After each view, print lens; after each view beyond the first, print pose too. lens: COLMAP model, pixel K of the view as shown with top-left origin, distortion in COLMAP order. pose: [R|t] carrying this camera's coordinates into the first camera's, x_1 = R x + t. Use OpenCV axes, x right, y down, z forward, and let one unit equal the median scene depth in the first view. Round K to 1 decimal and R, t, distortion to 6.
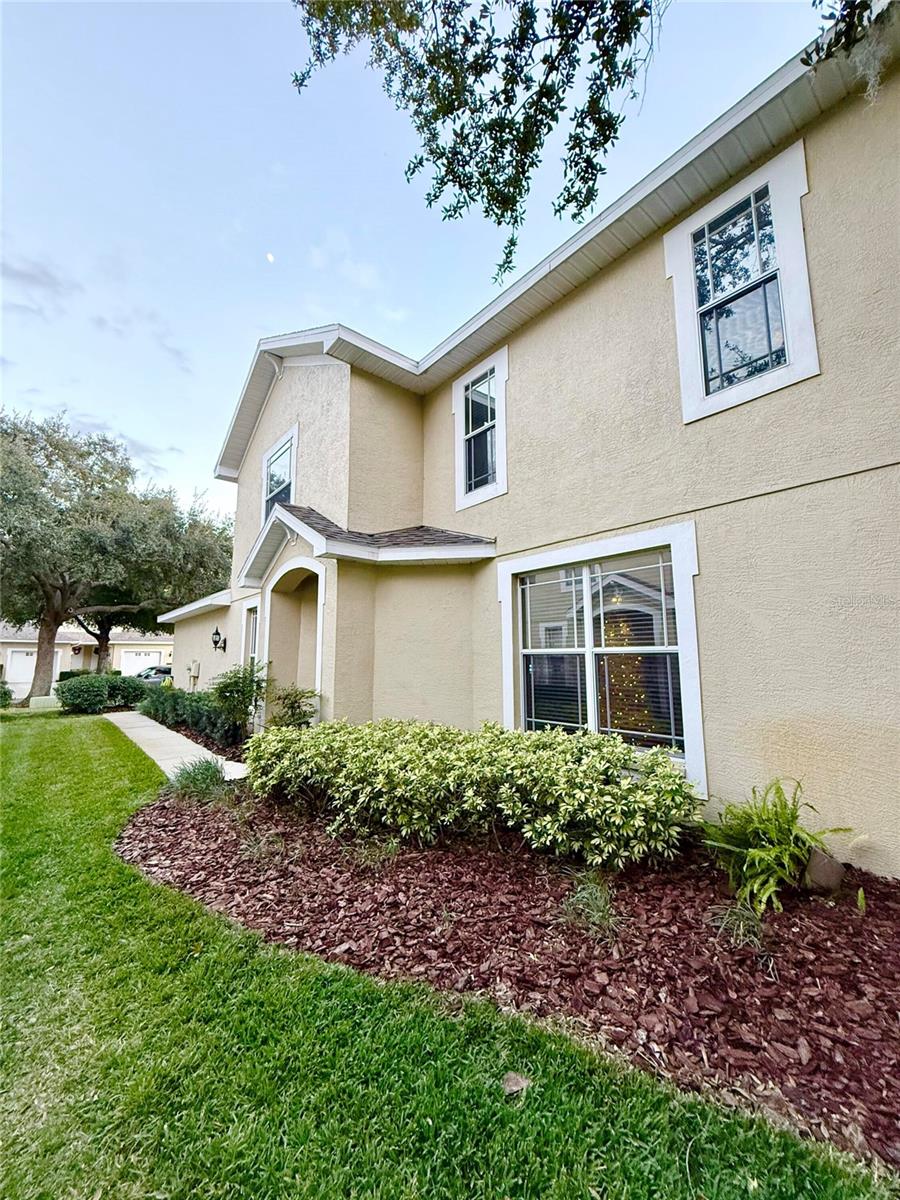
lens RADIAL K [[475.9, 0, 450.0], [0, 475.9, 600.0], [0, 0, 1]] dist [0.001819, 0.000078]
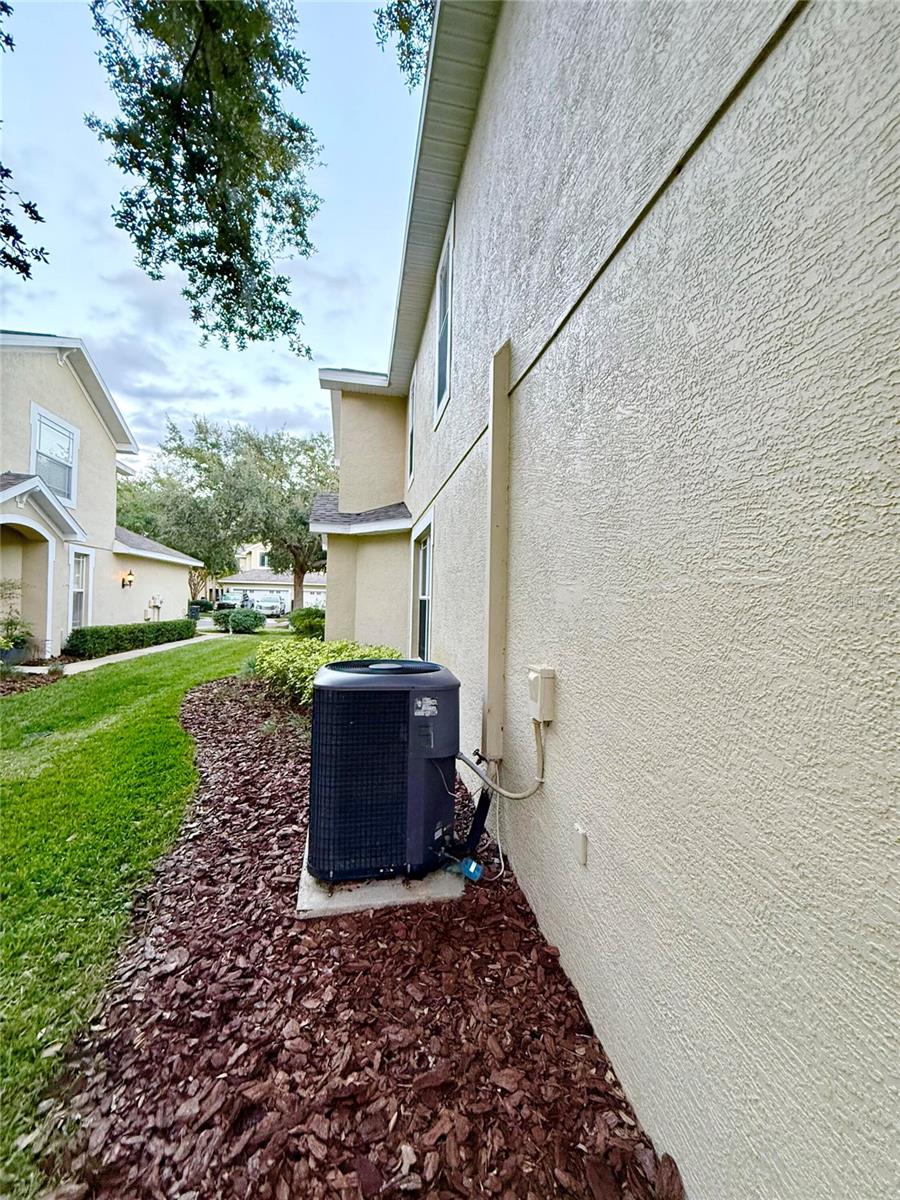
lens RADIAL K [[475.9, 0, 450.0], [0, 475.9, 600.0], [0, 0, 1]] dist [0.001819, 0.000078]
pose [[0.874859, 0.020778, -0.483932, 0.766363], [0.038686, 0.992891, 0.112567, -0.030713], [0.482831, -0.117201, 0.867836, -0.130011]]
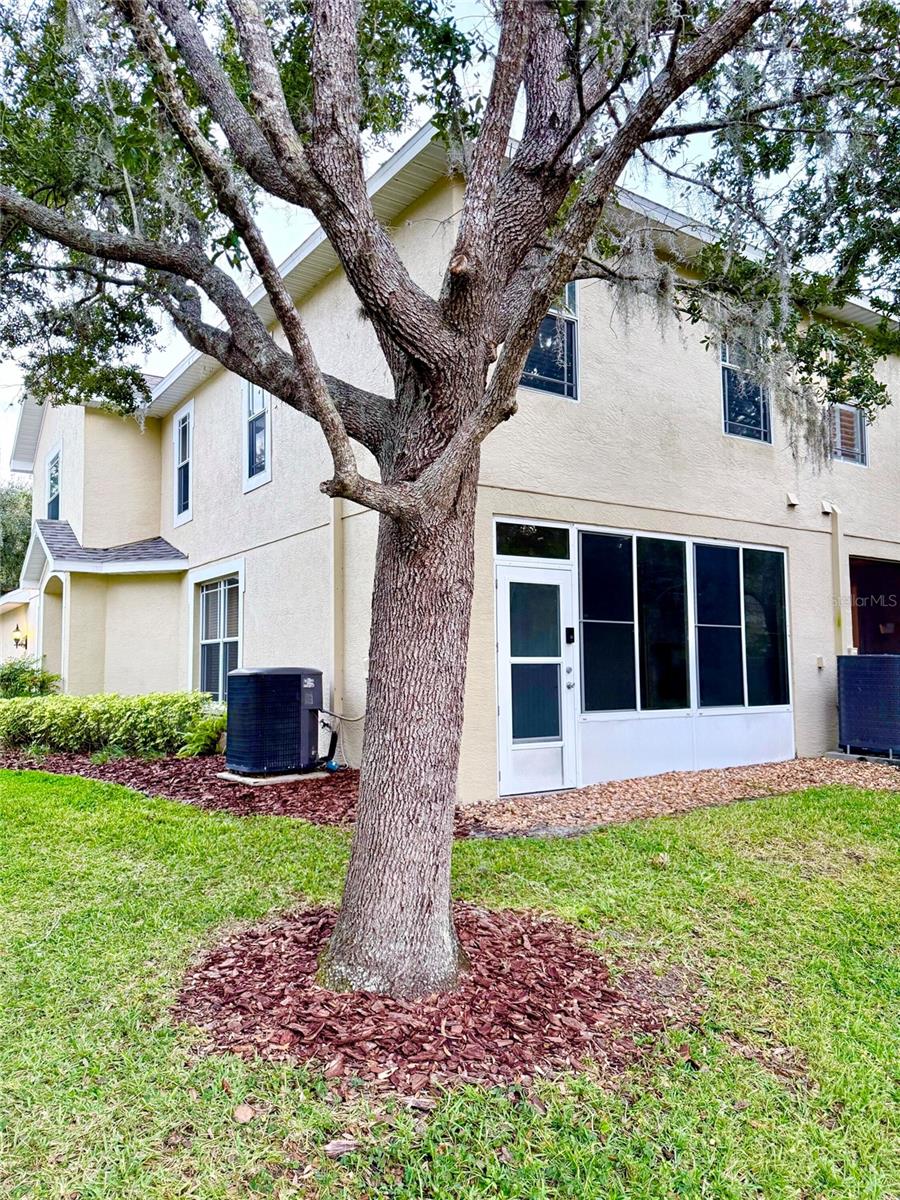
lens RADIAL K [[858.3, 0, 450.0], [0, 858.3, 600.0], [0, 0, 1]] dist [0.066705, -0.064295]
pose [[0.994872, -0.016711, -0.099757, 0.918490], [0.021151, 0.998824, 0.043621, -0.085037], [0.098911, -0.045507, 0.994055, -1.100047]]
